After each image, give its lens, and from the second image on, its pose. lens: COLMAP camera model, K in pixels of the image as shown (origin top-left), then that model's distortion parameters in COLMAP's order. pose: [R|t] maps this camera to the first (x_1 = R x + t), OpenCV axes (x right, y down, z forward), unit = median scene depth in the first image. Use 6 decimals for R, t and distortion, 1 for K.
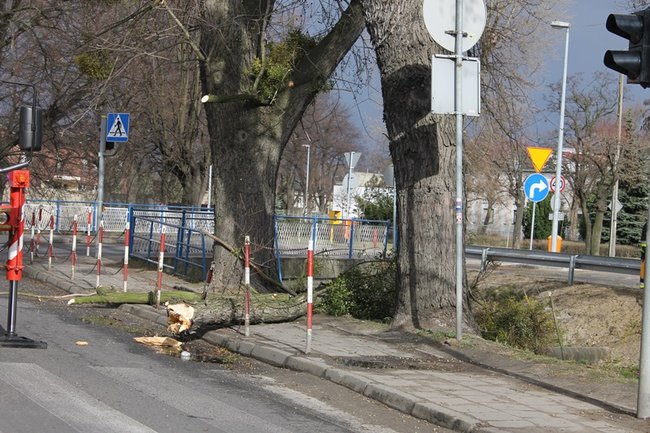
lens RADIAL K [[1577.5, 0, 325.0], [0, 1577.5, 216.5], [0, 0, 1]] dist [0.053168, 0.295217]
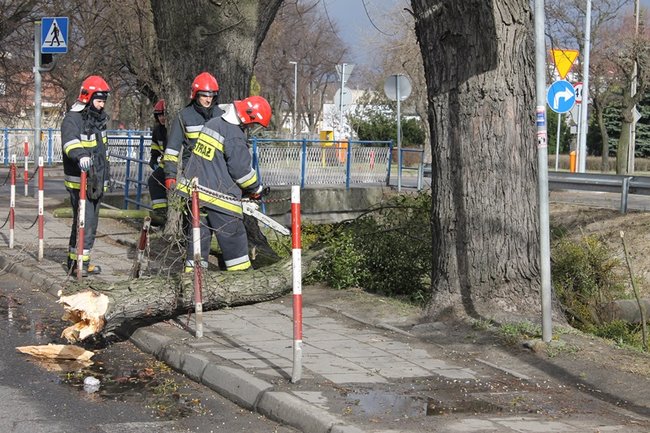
lens RADIAL K [[1577.5, 0, 325.0], [0, 1577.5, 216.5], [0, 0, 1]] dist [0.053168, 0.295217]
pose [[0.999514, -0.030799, 0.004778, -0.001241], [0.030517, 0.998240, 0.050849, -0.002171], [-0.006335, -0.050678, 0.998695, 0.362359]]
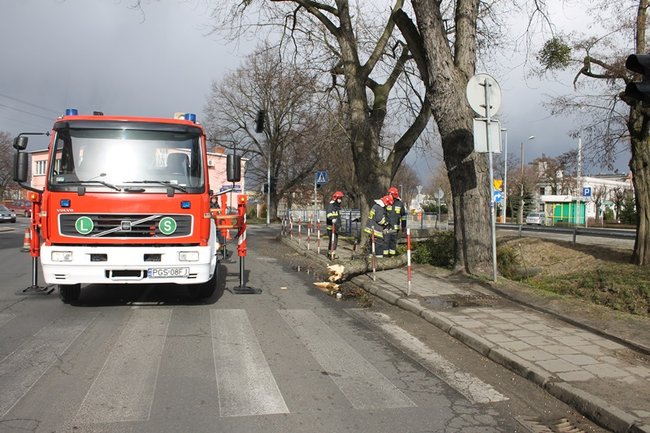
lens RADIAL K [[551.6, 0, 325.0], [0, 551.6, 216.5], [0, 0, 1]] dist [-0.175057, 0.167224]
pose [[0.987904, -0.037535, -0.150457, -0.007043], [0.038597, 0.999246, 0.004143, -0.003002], [0.150188, -0.009900, 0.988608, 0.347090]]
